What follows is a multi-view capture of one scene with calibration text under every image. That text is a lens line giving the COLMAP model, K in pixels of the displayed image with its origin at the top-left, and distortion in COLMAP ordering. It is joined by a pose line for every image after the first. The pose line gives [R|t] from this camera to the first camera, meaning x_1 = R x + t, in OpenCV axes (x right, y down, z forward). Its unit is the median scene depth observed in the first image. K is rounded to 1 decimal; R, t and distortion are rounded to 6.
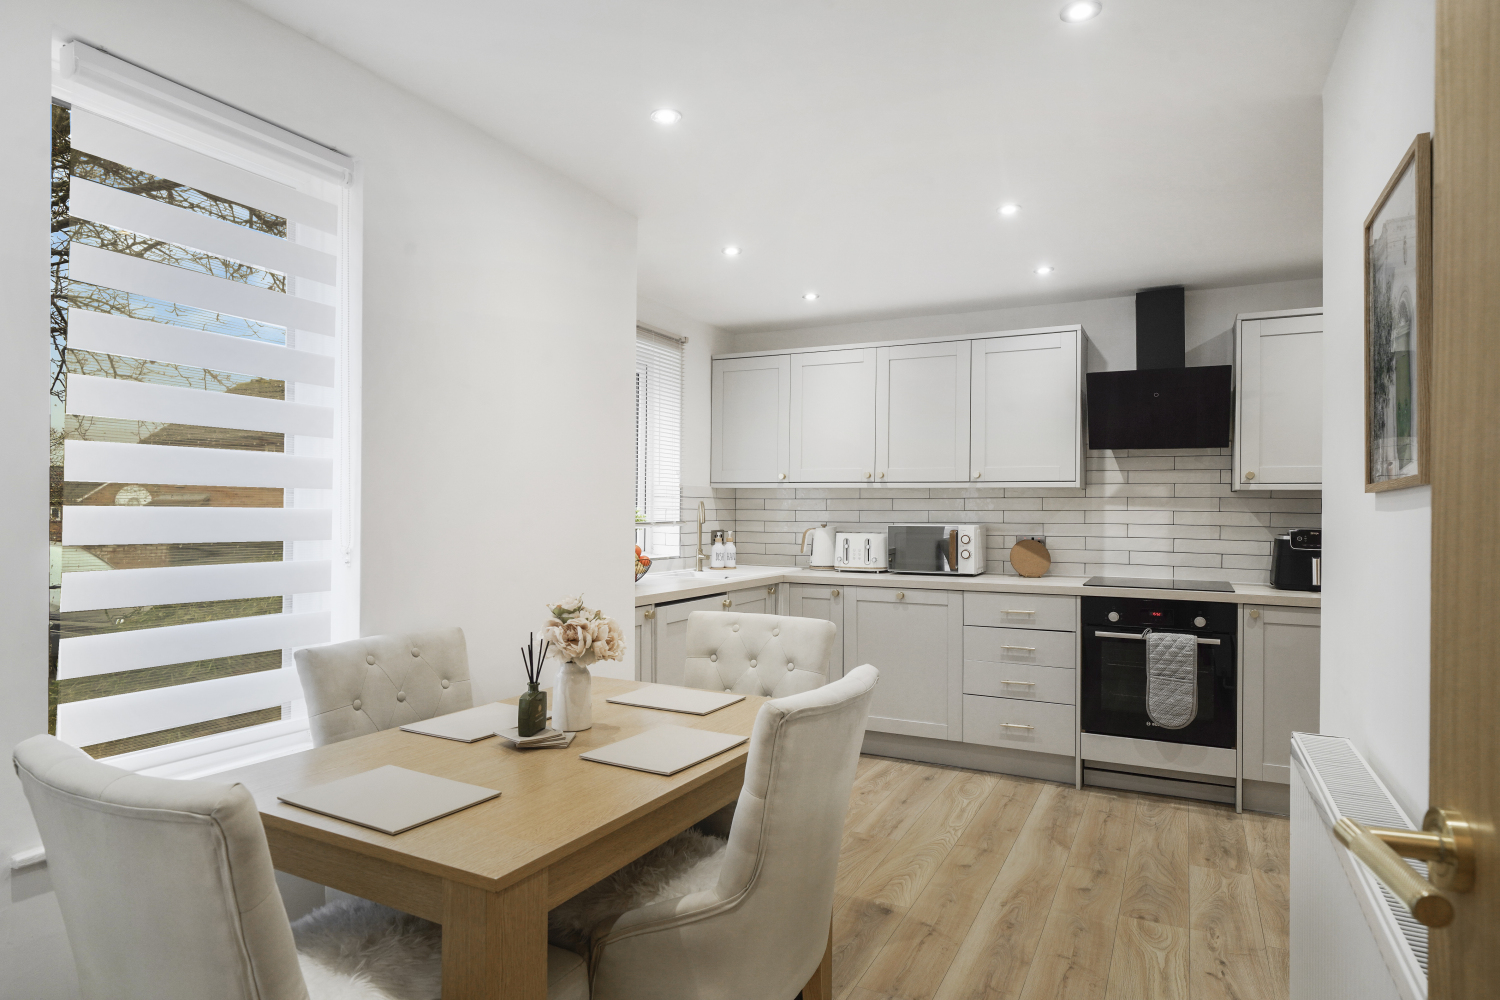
lens RADIAL K [[865.4, 0, 741.7], [0, 865.4, 507.1], [0, 0, 1]] dist [-0.000704, -0.000192]
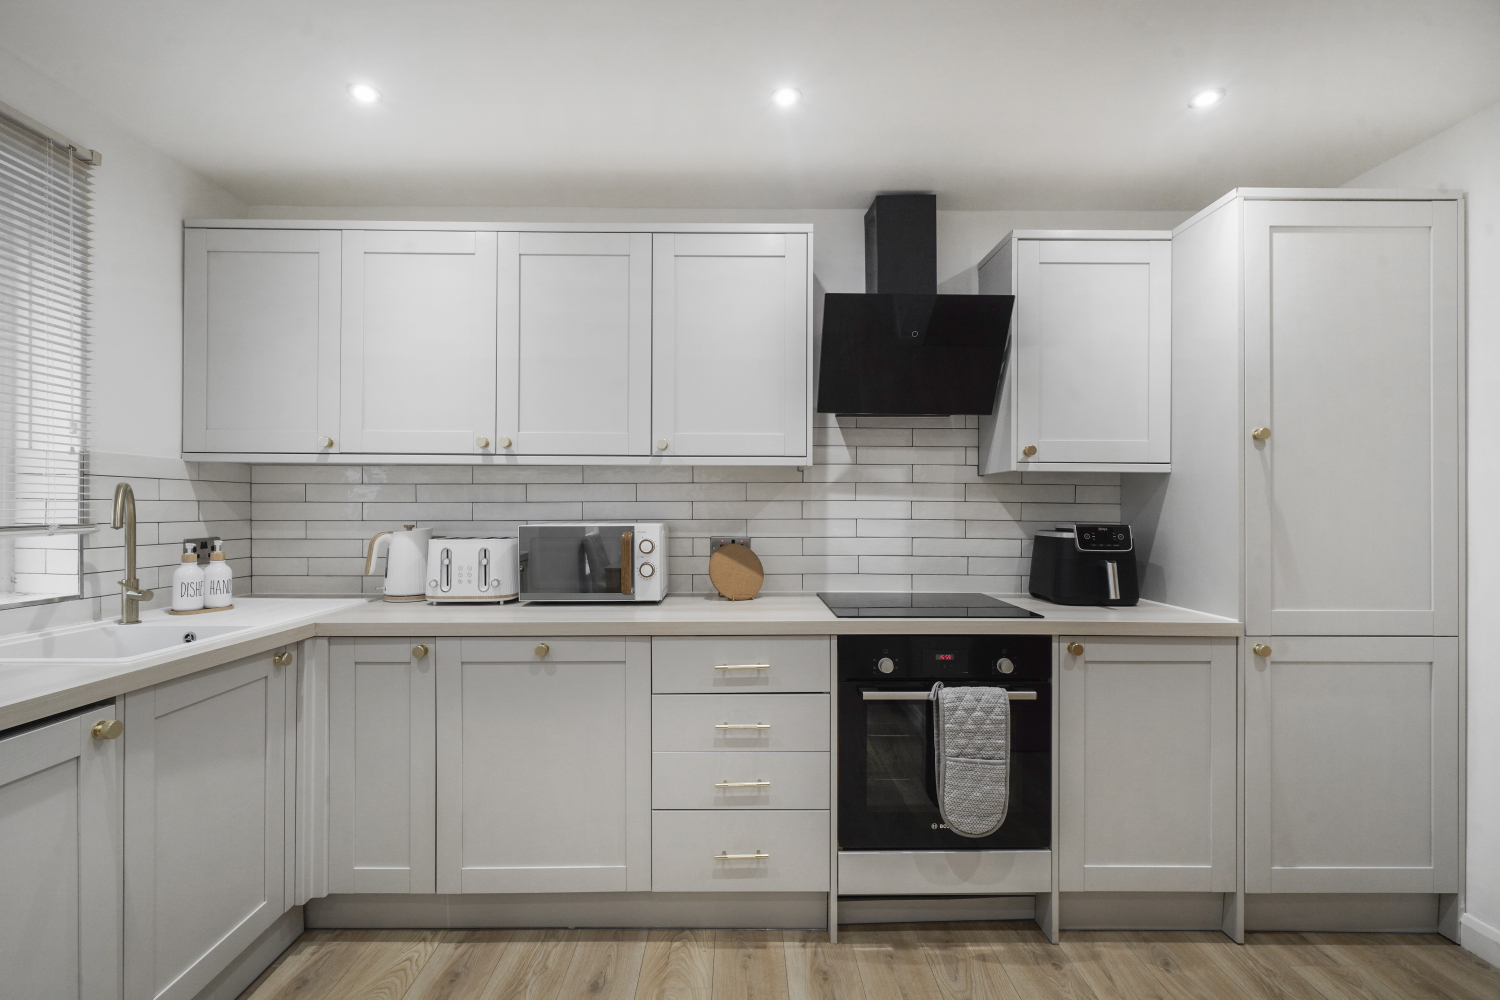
lens RADIAL K [[688.3, 0, 741.0], [0, 688.3, 505.4], [0, 0, 1]] dist [0.001094, -0.000257]
pose [[0.886509, -0.003938, 0.462695, 0.088277], [0.002496, 0.999990, 0.003730, 0.005772], [-0.462705, -0.002152, 0.886510, 0.526022]]
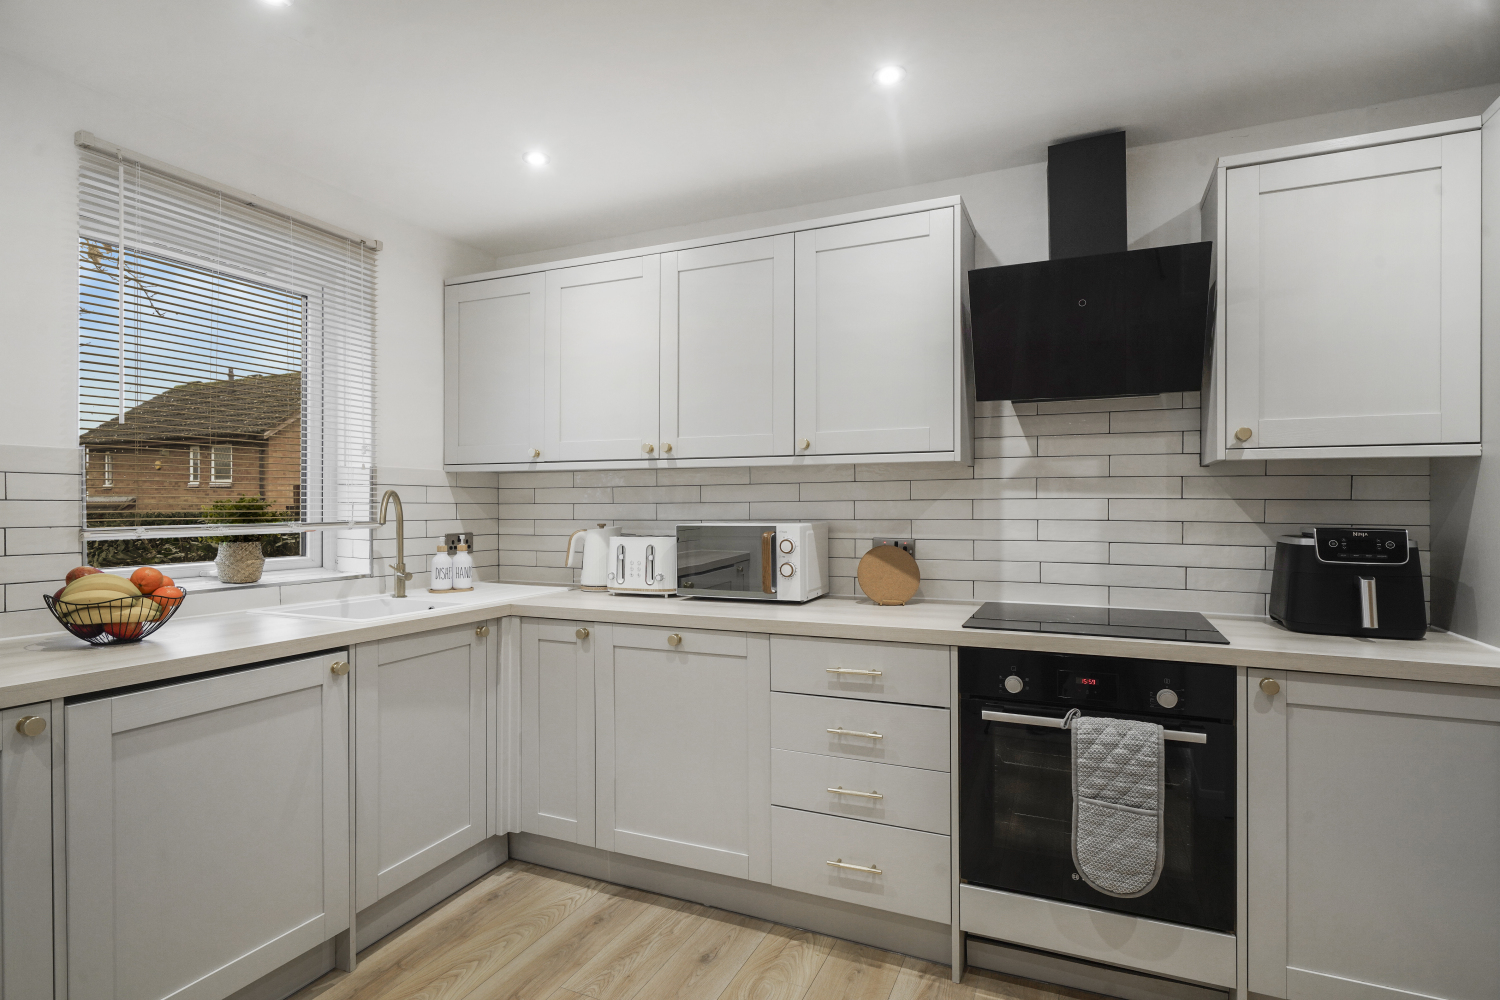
lens RADIAL K [[760.4, 0, 745.1], [0, 760.4, 505.9], [0, 0, 1]] dist [-0.000335, -0.000327]
pose [[0.998774, -0.008404, 0.048790, 0.202523], [0.008306, 0.999963, 0.002206, 0.006339], [-0.048807, -0.001798, 0.998807, 0.448736]]
